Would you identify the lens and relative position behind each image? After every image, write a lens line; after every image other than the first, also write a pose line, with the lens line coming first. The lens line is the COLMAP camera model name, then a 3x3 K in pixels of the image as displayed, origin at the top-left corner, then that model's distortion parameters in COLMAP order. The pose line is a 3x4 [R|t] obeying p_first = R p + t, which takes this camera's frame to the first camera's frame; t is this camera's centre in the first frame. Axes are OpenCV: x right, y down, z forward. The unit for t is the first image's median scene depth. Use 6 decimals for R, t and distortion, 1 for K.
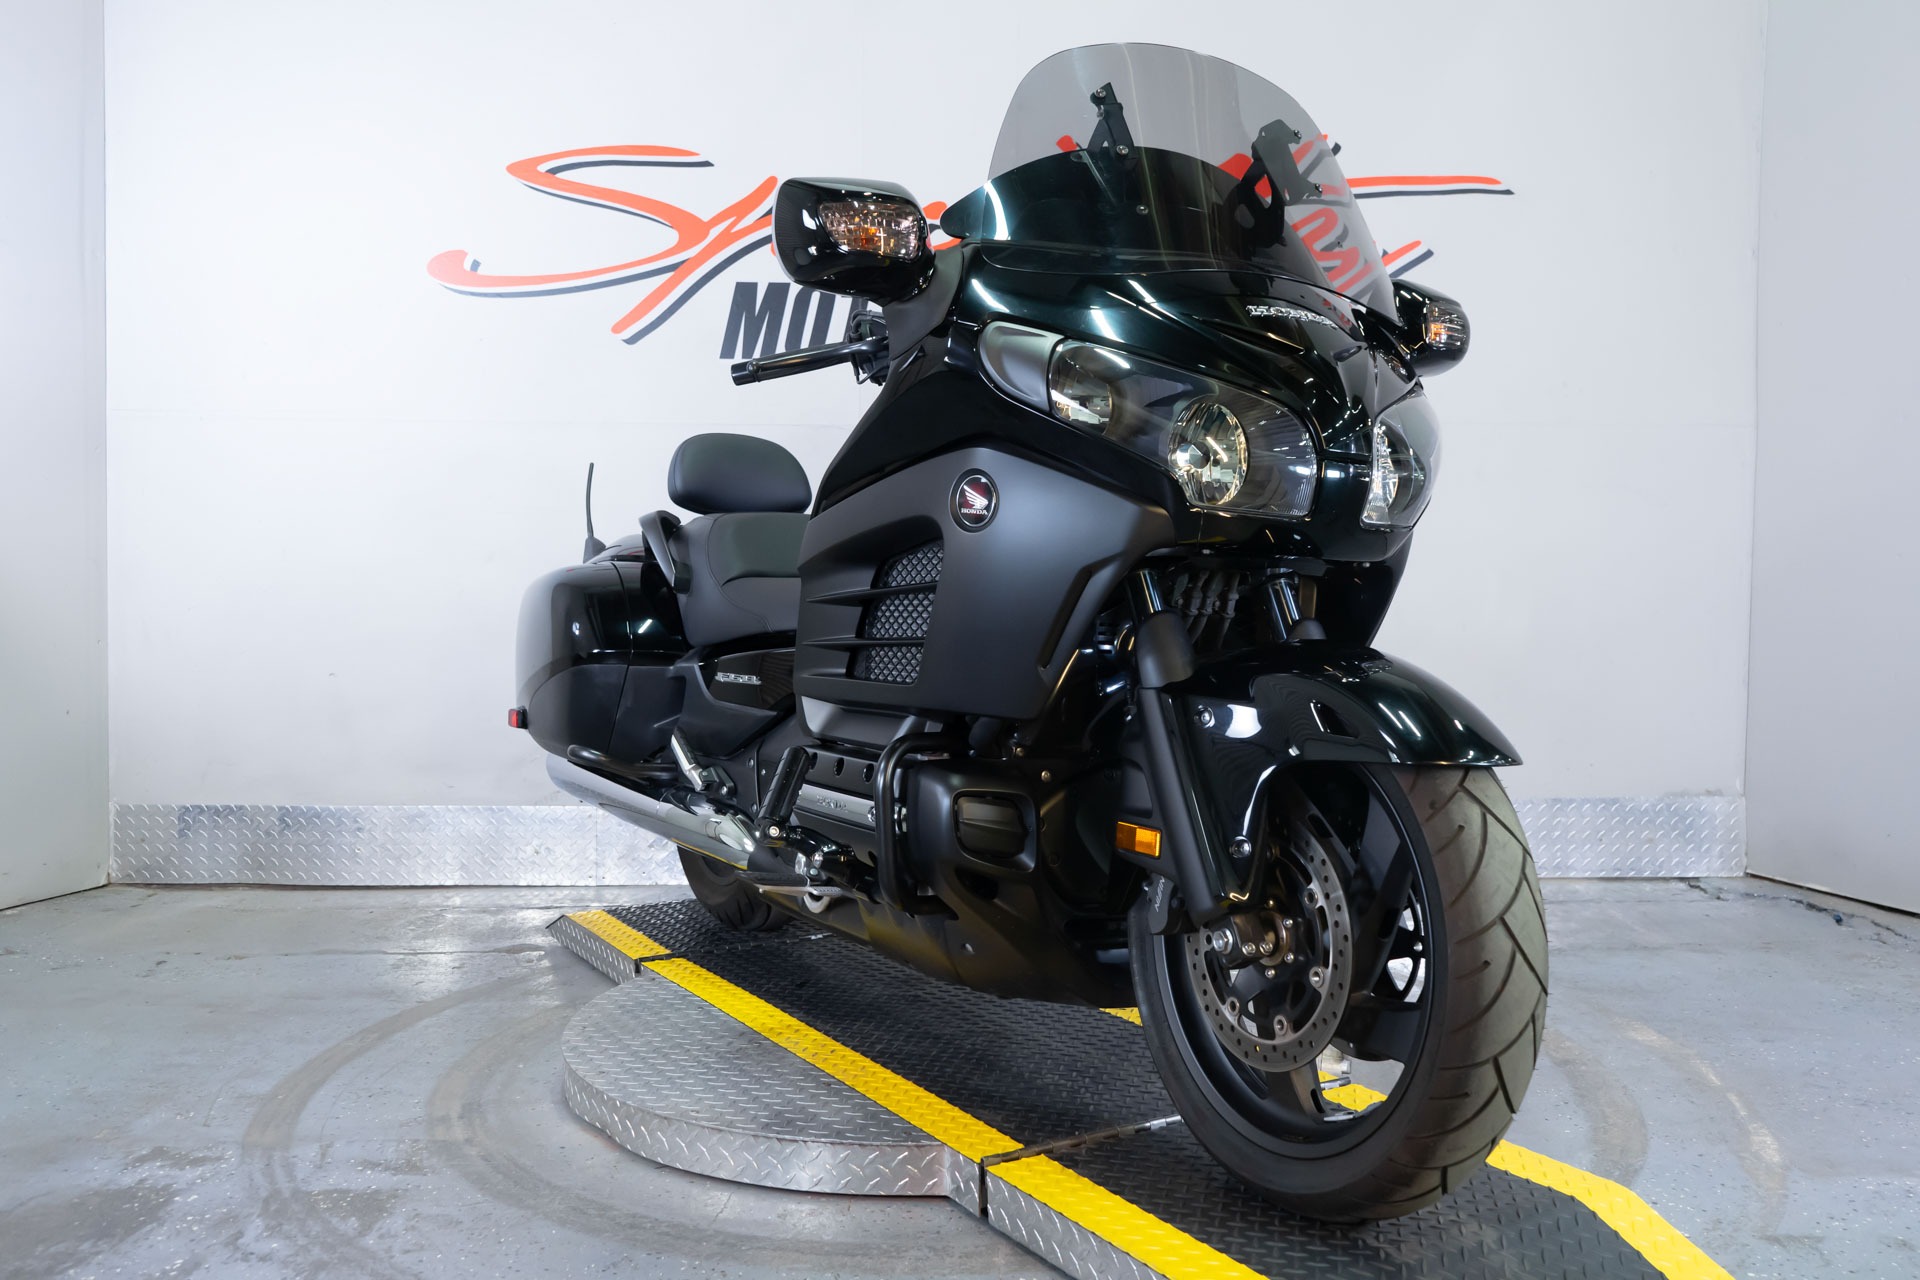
lens RADIAL K [[1656.2, 0, 952.9], [0, 1656.2, 632.8], [0, 0, 1]] dist [0.003008, -0.009134]
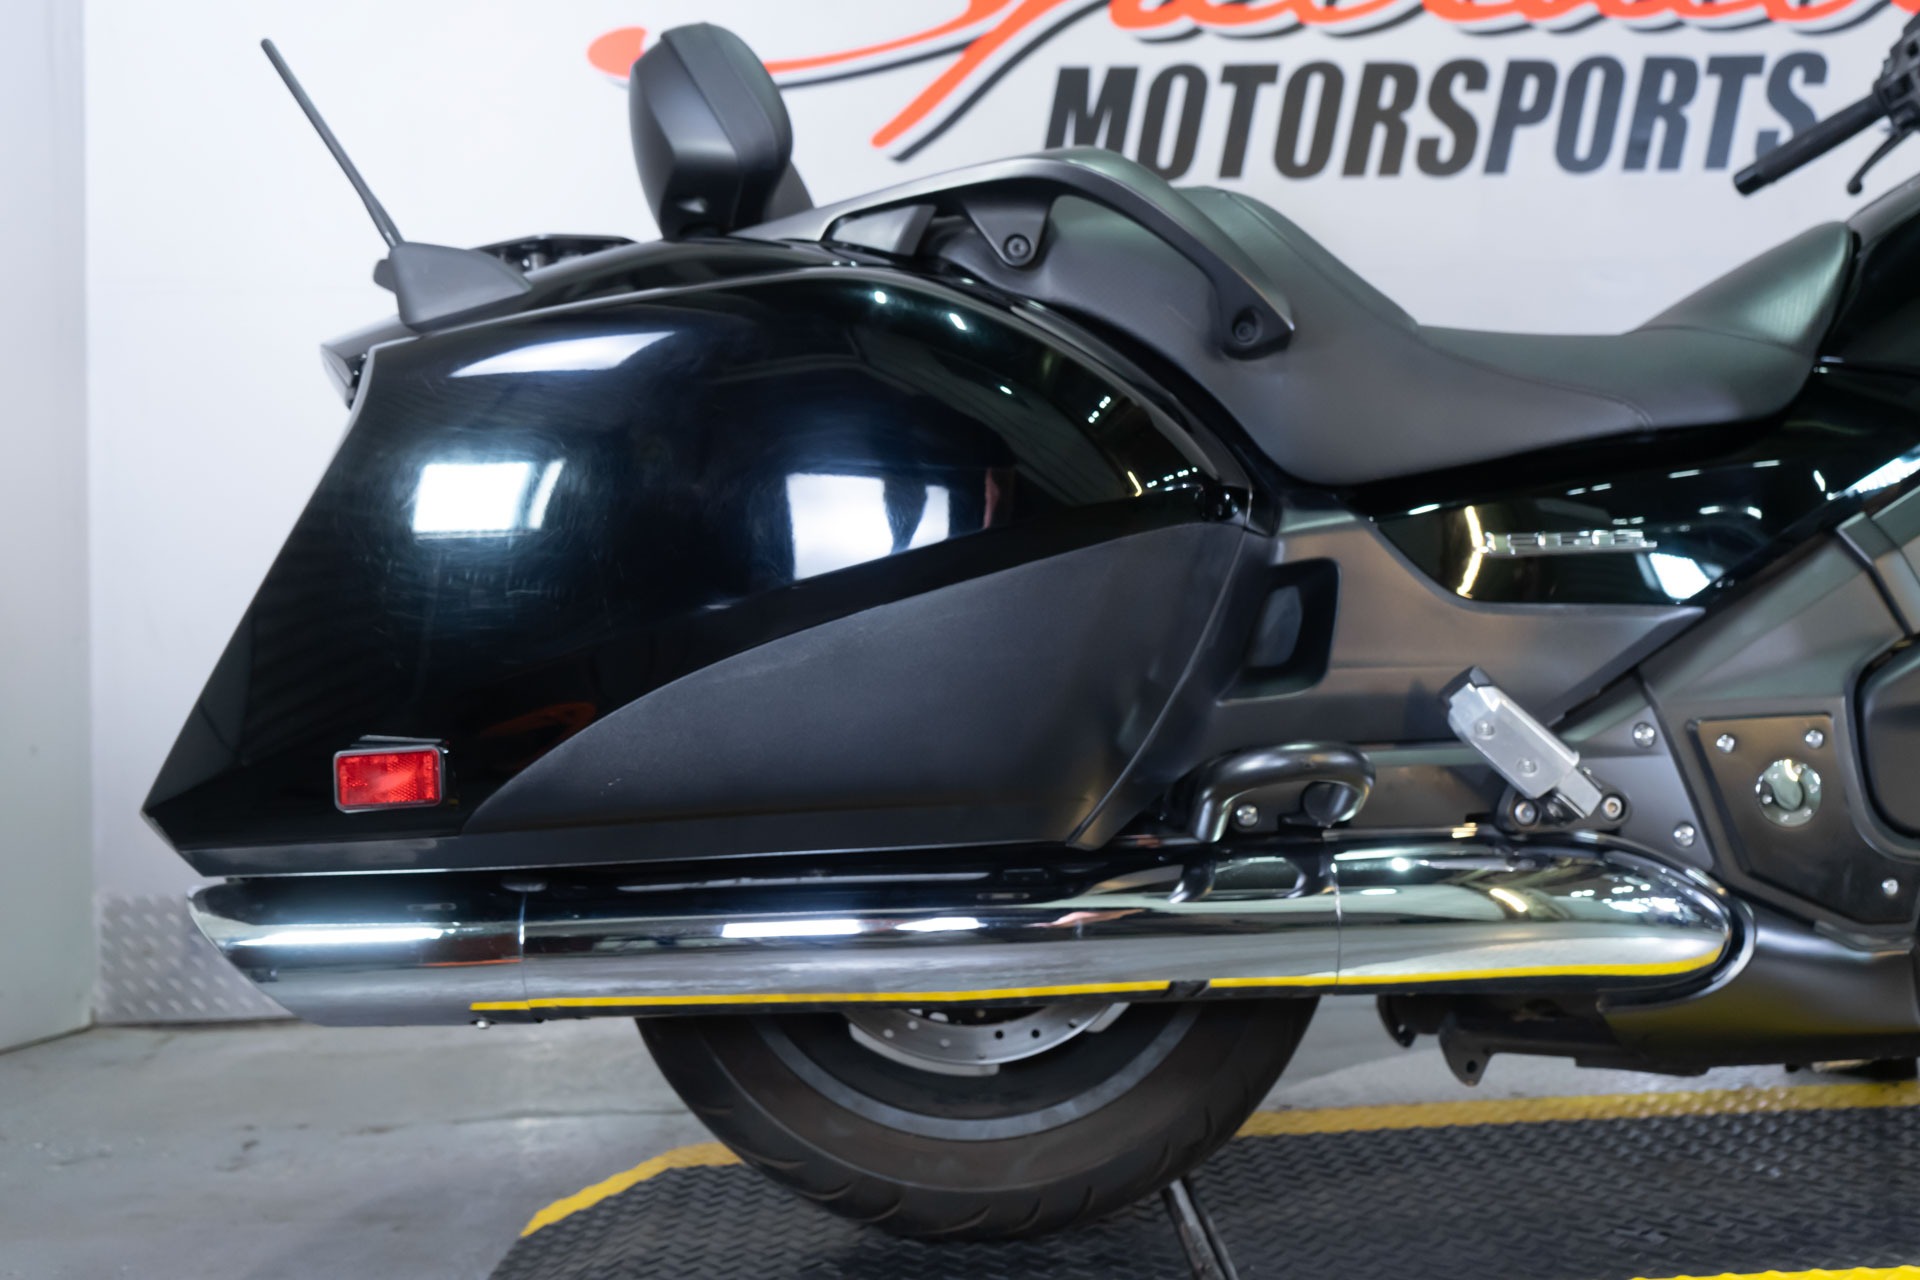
lens RADIAL K [[1862.6, 0, 959.8], [0, 1862.6, 627.9], [0, 0, 1]] dist [0.008656, 0.000000]
pose [[0.998784, -0.030881, 0.038432, -0.206861], [0.033105, 0.997730, -0.058640, 0.054510], [-0.036534, 0.059841, 0.997539, 0.273947]]
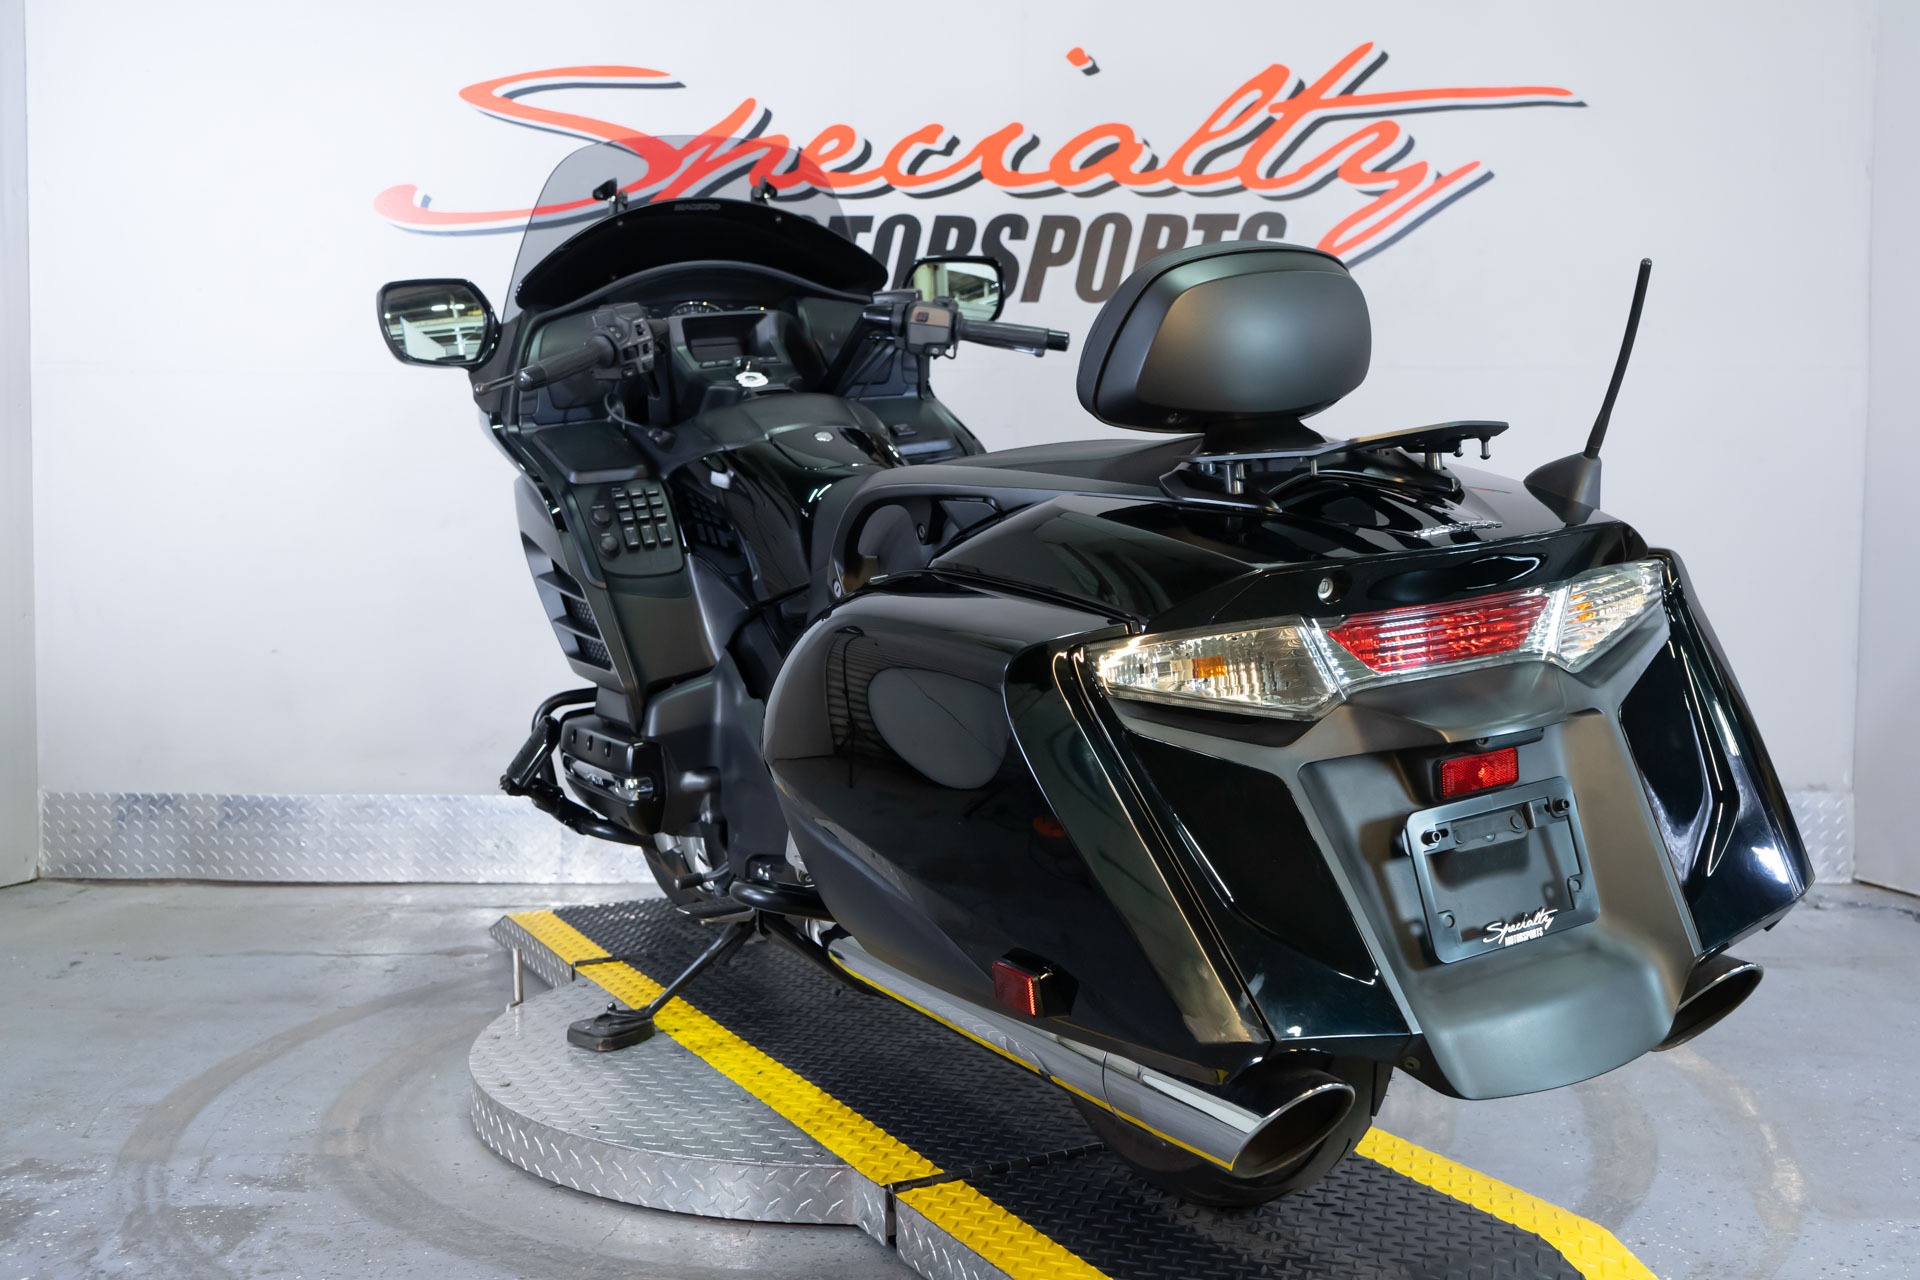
lens RADIAL K [[1862.6, 0, 947.5], [0, 1862.6, 629.8], [0, 0, 1]] dist [0.008656, 0.000000]
pose [[0.998746, 0.000371, -0.050069, 0.048831], [0.000272, 0.999918, 0.012835, 0.000204], [0.050070, -0.012833, 0.998663, -0.009776]]
